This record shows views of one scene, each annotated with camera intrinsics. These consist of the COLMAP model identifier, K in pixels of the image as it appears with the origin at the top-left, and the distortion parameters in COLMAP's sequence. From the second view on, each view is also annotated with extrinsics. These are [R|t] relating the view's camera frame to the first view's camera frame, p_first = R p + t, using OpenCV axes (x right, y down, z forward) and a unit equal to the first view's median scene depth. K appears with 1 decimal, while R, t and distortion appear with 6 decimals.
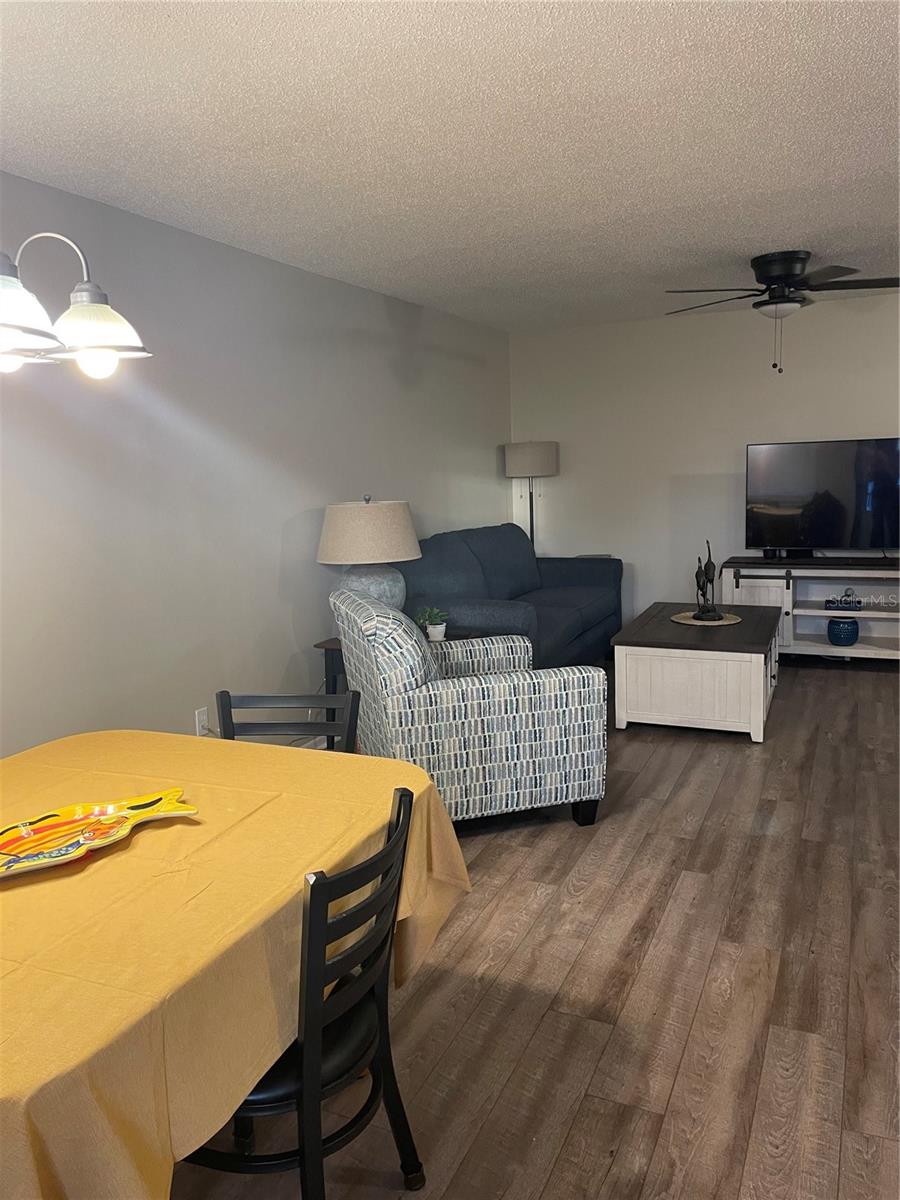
lens RADIAL K [[903.3, 0, 442.5], [0, 903.3, 586.0], [0, 0, 1]] dist [0.100175, -0.127962]
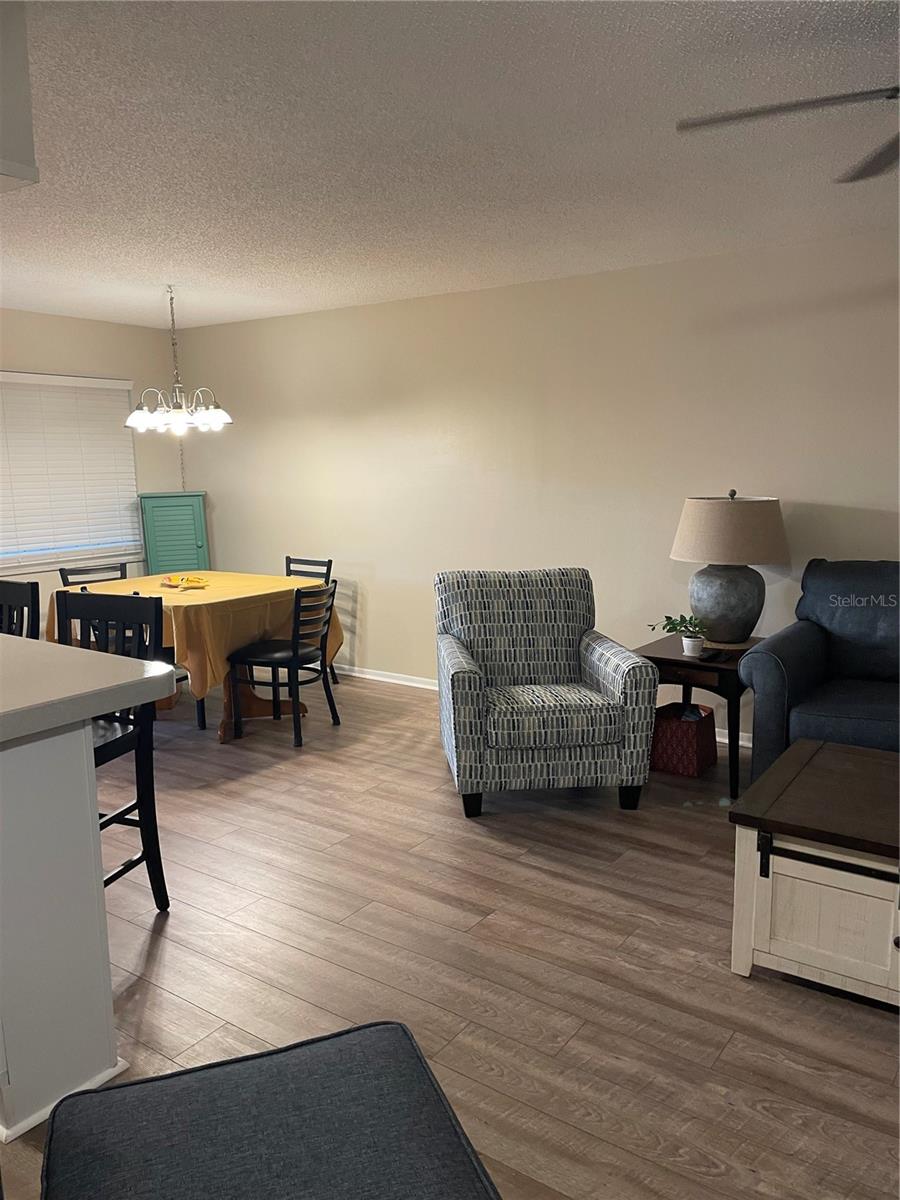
lens RADIAL K [[903.3, 0, 466.6], [0, 903.3, 607.6], [0, 0, 1]] dist [0.100175, -0.127962]
pose [[-0.173373, 0.203753, -0.963549, 1.242102], [-0.112374, 0.967883, 0.224889, -0.228350], [0.978424, 0.147267, -0.144909, 1.235613]]
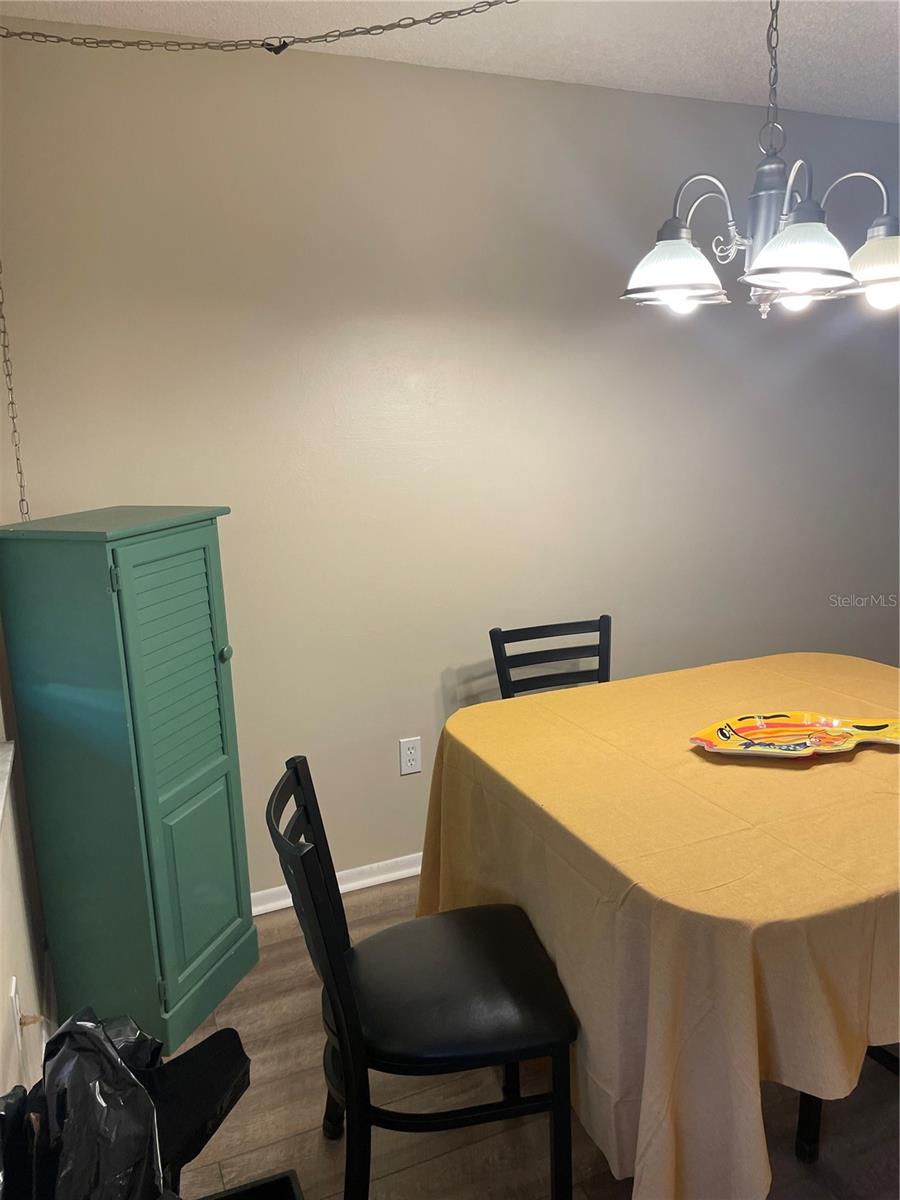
lens RADIAL K [[903.3, 0, 454.7], [0, 903.3, 588.3], [0, 0, 1]] dist [0.100175, -0.127962]
pose [[0.734207, 0.134806, -0.665408, 0.000320], [-0.084152, 0.990601, 0.107834, 0.005677], [0.673690, -0.023177, 0.738650, -0.046589]]
